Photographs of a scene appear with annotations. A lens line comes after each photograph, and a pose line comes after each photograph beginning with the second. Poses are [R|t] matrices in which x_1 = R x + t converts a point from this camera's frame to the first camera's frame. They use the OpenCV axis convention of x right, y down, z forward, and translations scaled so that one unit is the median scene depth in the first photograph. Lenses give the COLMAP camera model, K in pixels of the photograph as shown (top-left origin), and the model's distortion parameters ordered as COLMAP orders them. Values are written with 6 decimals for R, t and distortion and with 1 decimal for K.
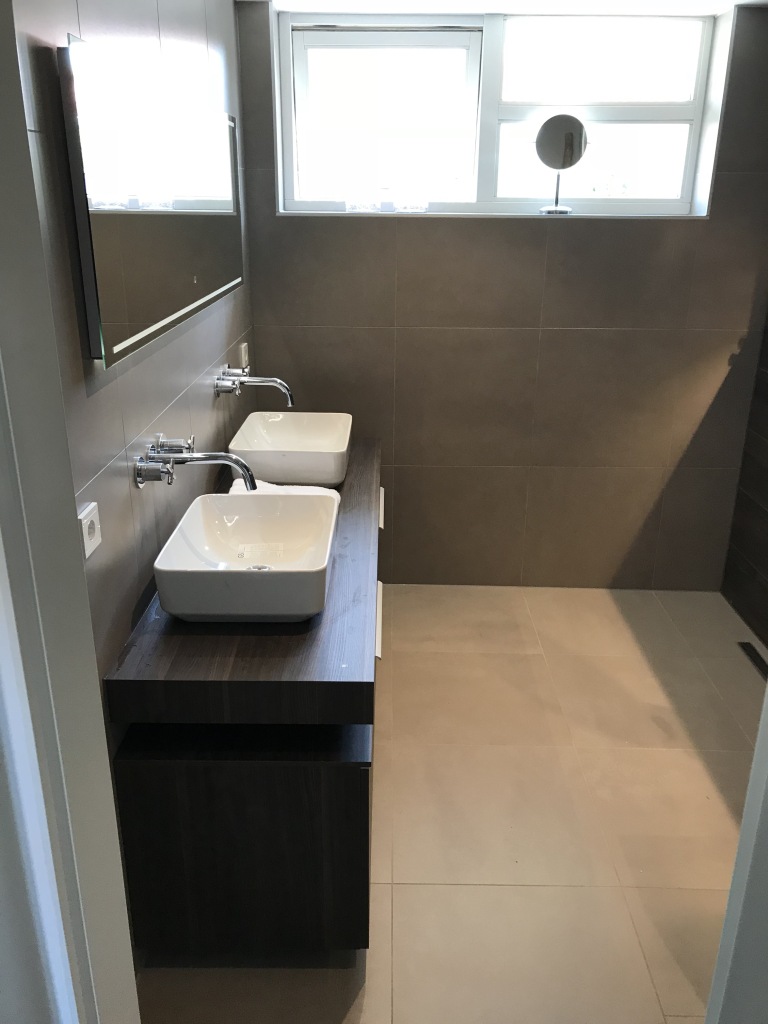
lens RADIAL K [[842.1, 0, 381.0], [0, 842.1, 507.8], [0, 0, 1]] dist [0.017727, -0.004213]
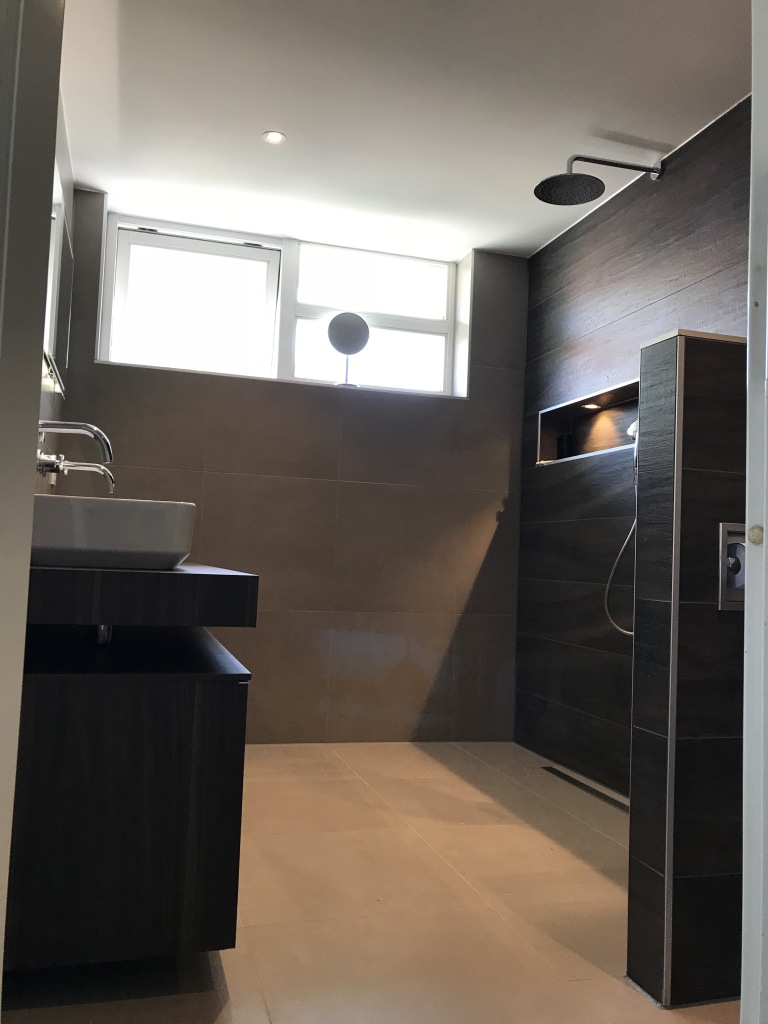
lens RADIAL K [[842.1, 0, 378.7], [0, 842.1, 515.7], [0, 0, 1]] dist [0.017727, -0.004213]
pose [[0.955267, 0.047630, 0.291886, -0.081915], [0.072993, 0.918443, -0.388759, 0.269733], [-0.286597, 0.392674, 0.873882, 0.039319]]
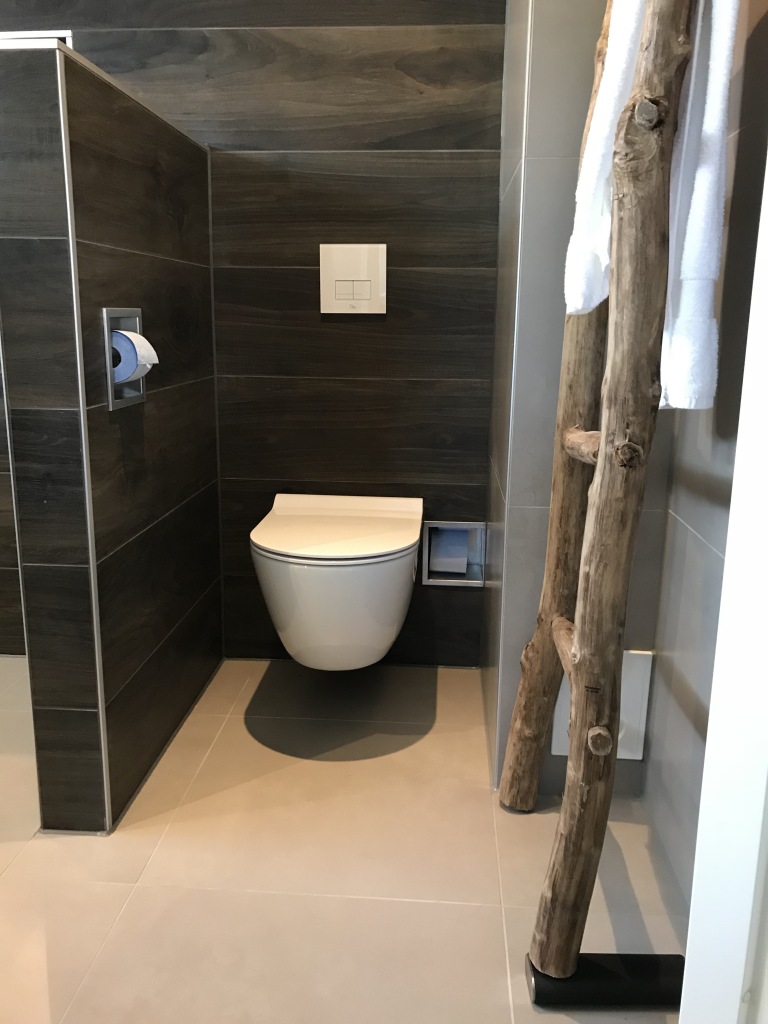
lens RADIAL K [[842.1, 0, 382.3], [0, 842.1, 512.5], [0, 0, 1]] dist [0.017727, -0.004213]
pose [[0.058315, -0.229445, 0.971573, -0.169856], [0.341134, 0.919224, 0.196607, 0.152264], [-0.938204, 0.319972, 0.131876, 0.267029]]
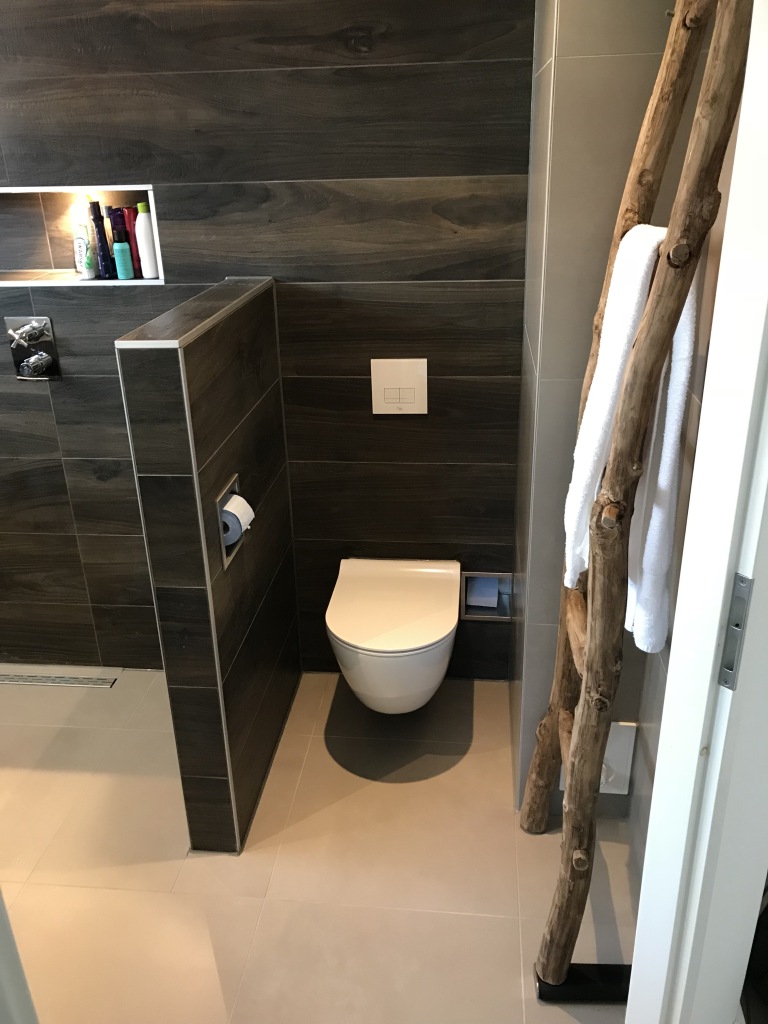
lens RADIAL K [[842.1, 0, 379.9], [0, 842.1, 509.8], [0, 0, 1]] dist [0.017727, -0.004213]
pose [[0.094949, -0.406633, 0.908644, -0.240437], [0.375869, 0.859848, 0.345520, -0.053779], [-0.921796, 0.308725, 0.234482, 0.192382]]
